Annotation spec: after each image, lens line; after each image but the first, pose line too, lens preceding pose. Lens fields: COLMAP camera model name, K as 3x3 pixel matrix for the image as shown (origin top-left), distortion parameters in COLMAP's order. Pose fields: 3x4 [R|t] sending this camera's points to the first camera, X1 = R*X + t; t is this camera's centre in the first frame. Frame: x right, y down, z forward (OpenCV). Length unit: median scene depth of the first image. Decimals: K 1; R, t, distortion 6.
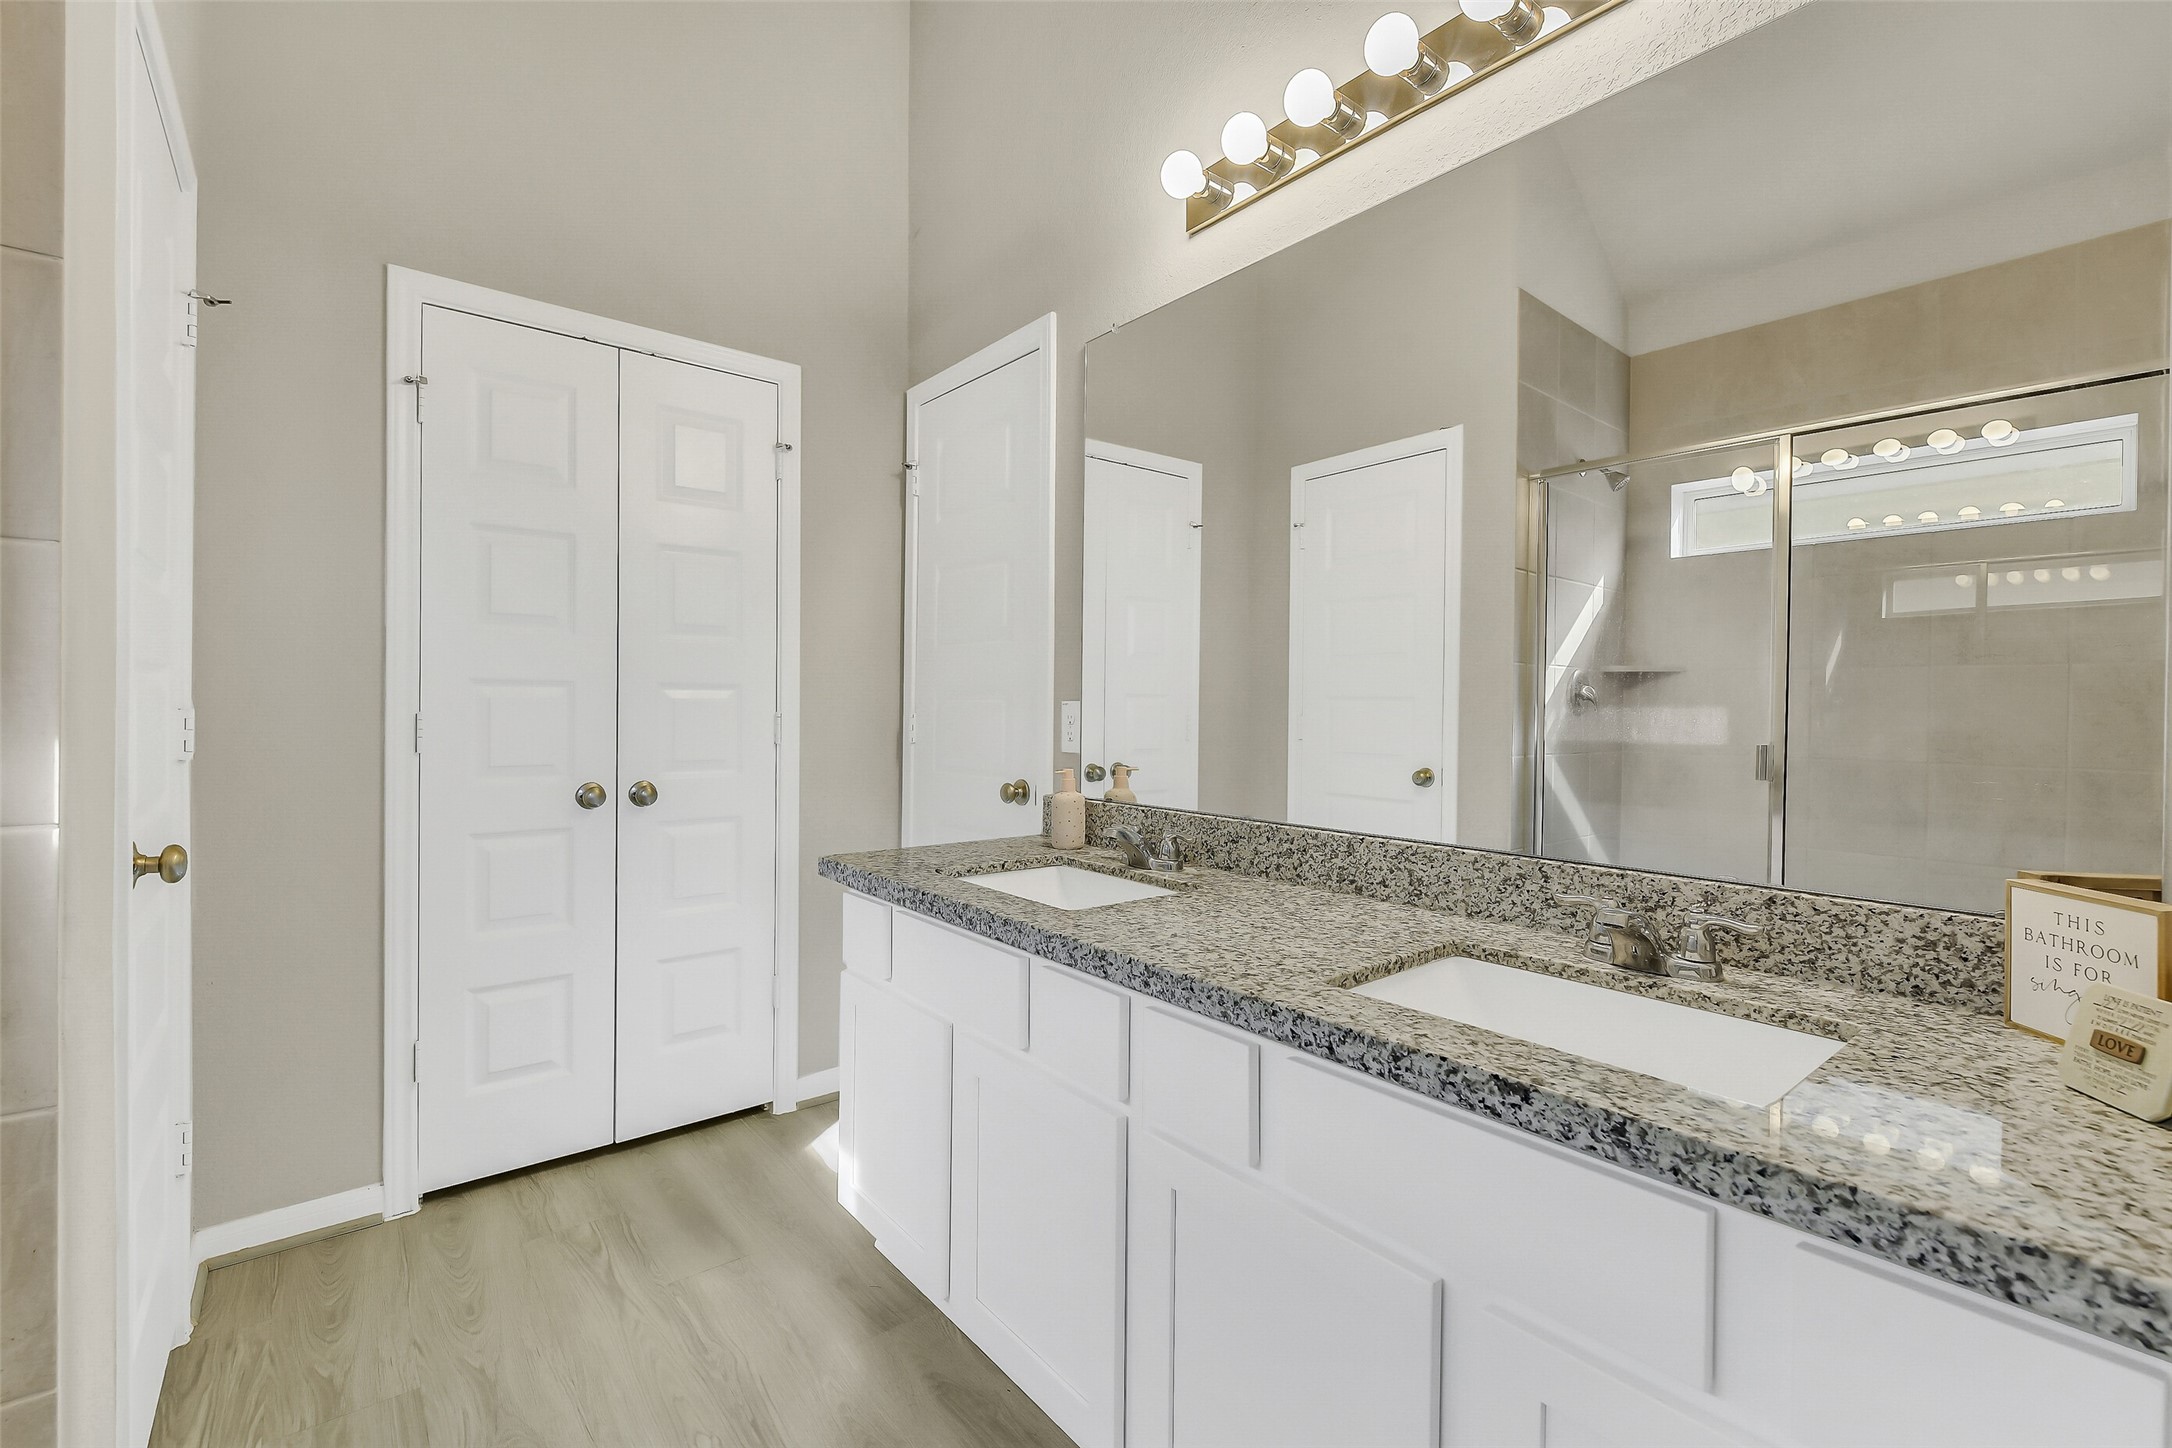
lens RADIAL K [[938.0, 0, 1087.1], [0, 938.0, 717.3], [0, 0, 1]] dist [0.001662, -0.002814]
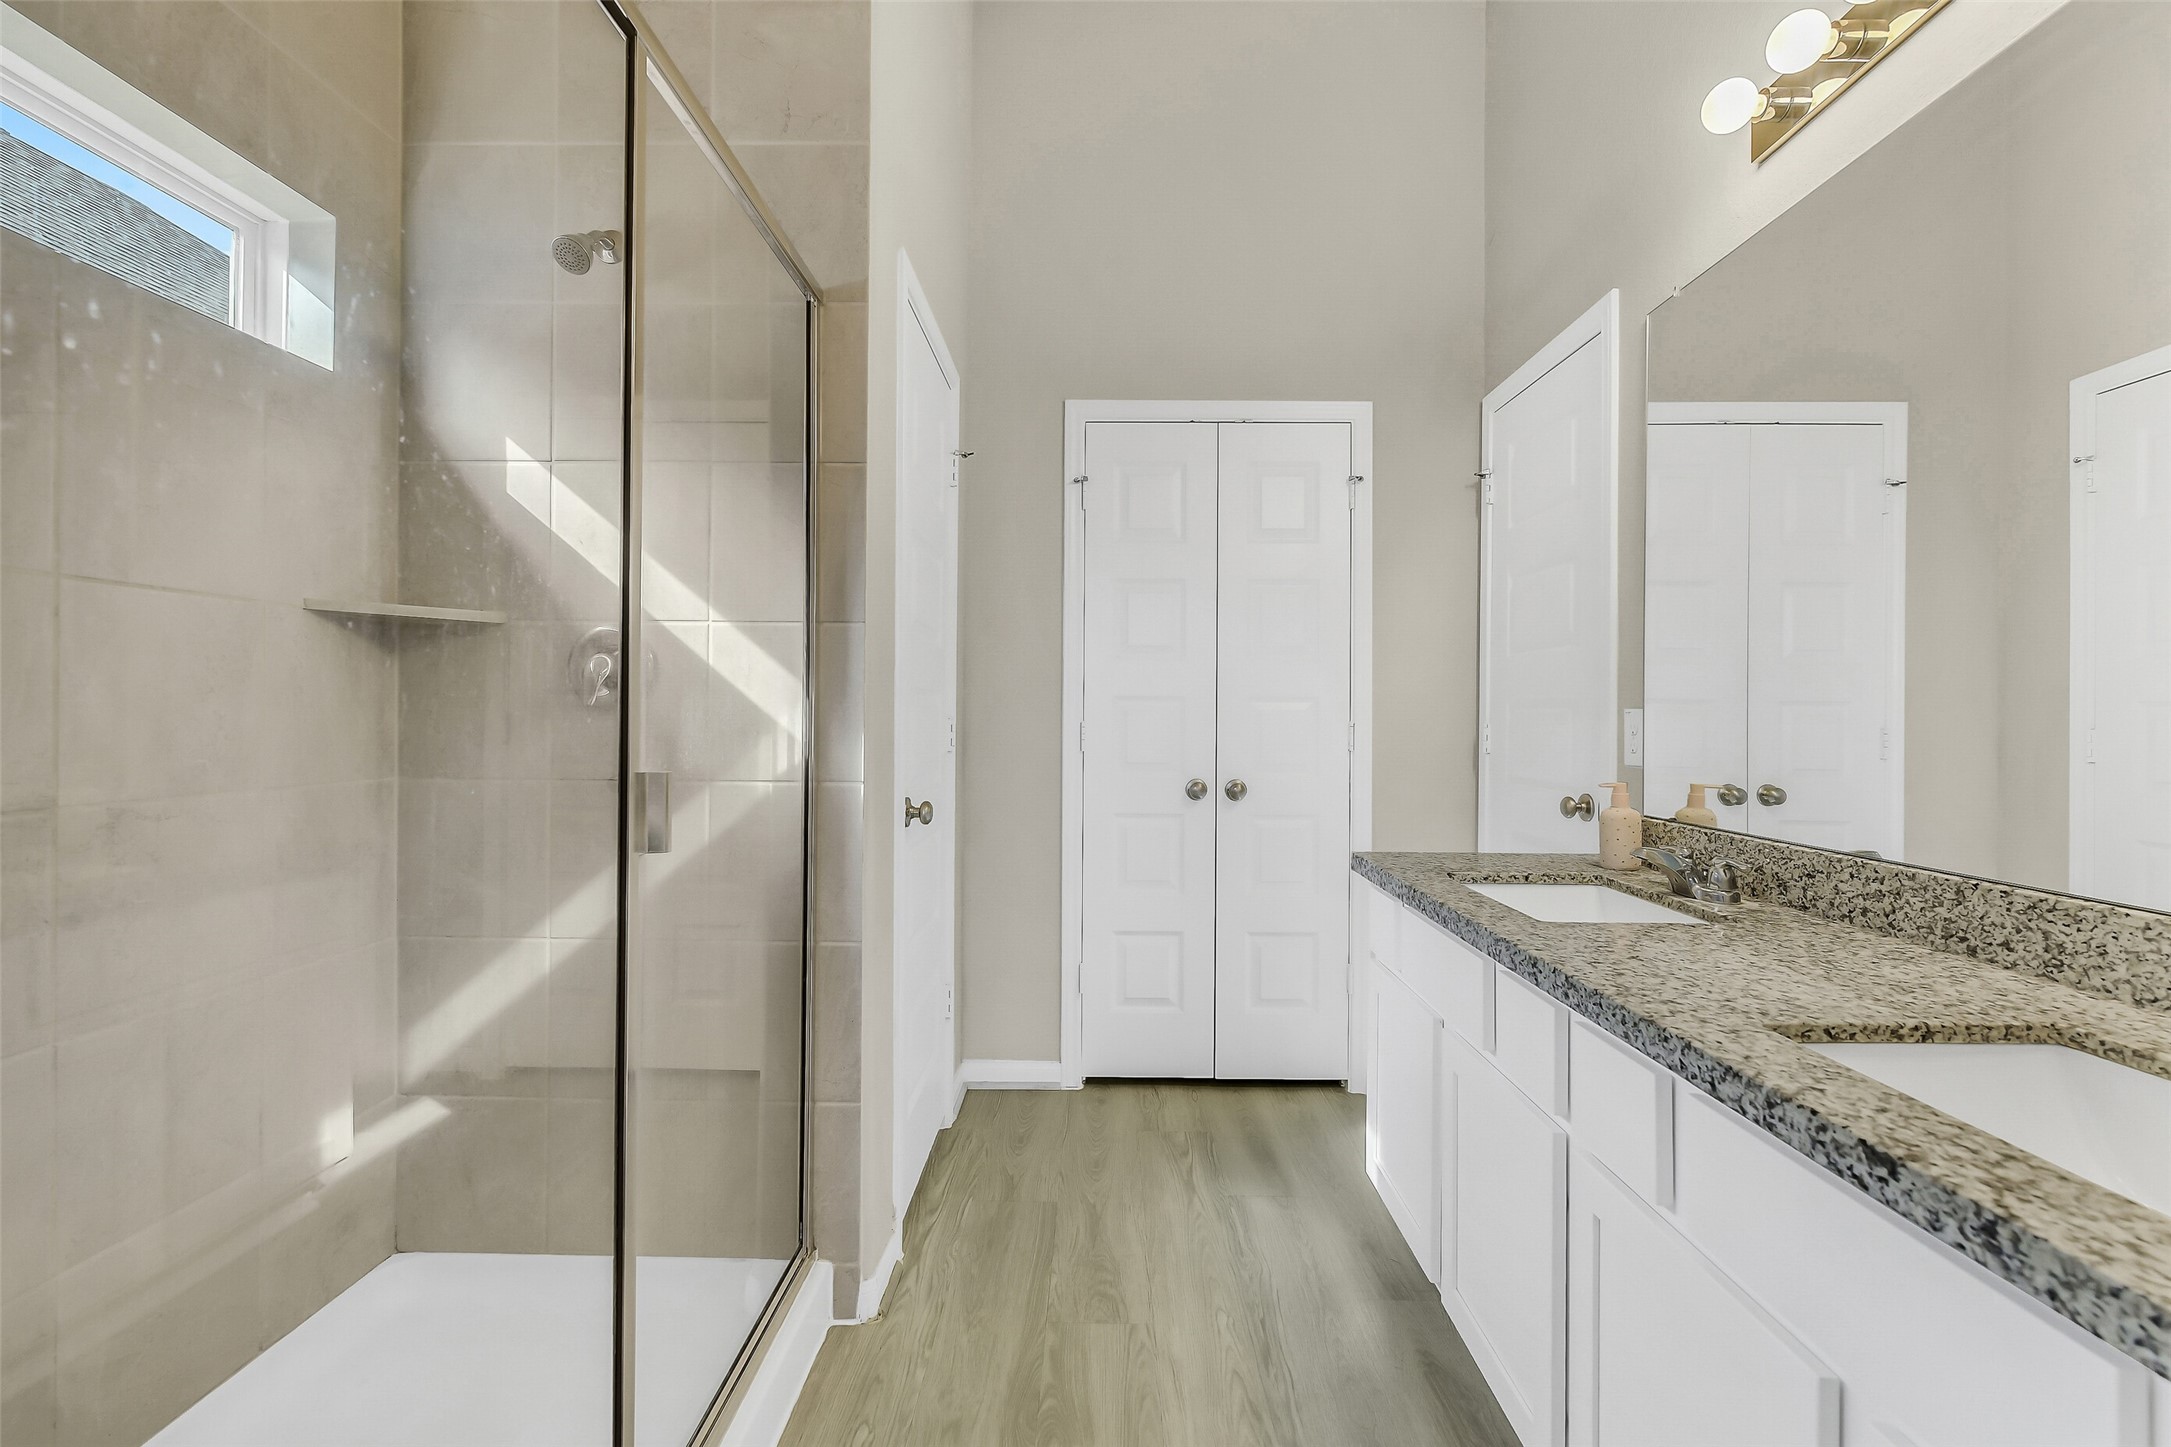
lens RADIAL K [[961.2, 0, 1102.4], [0, 961.2, 721.3], [0, 0, 1]] dist [0.000713, -0.000916]
pose [[0.765486, -0.000714, -0.643453, 0.268364], [-0.006127, 0.999946, -0.008399, 0.007643], [0.643424, 0.010372, 0.765440, -0.065939]]
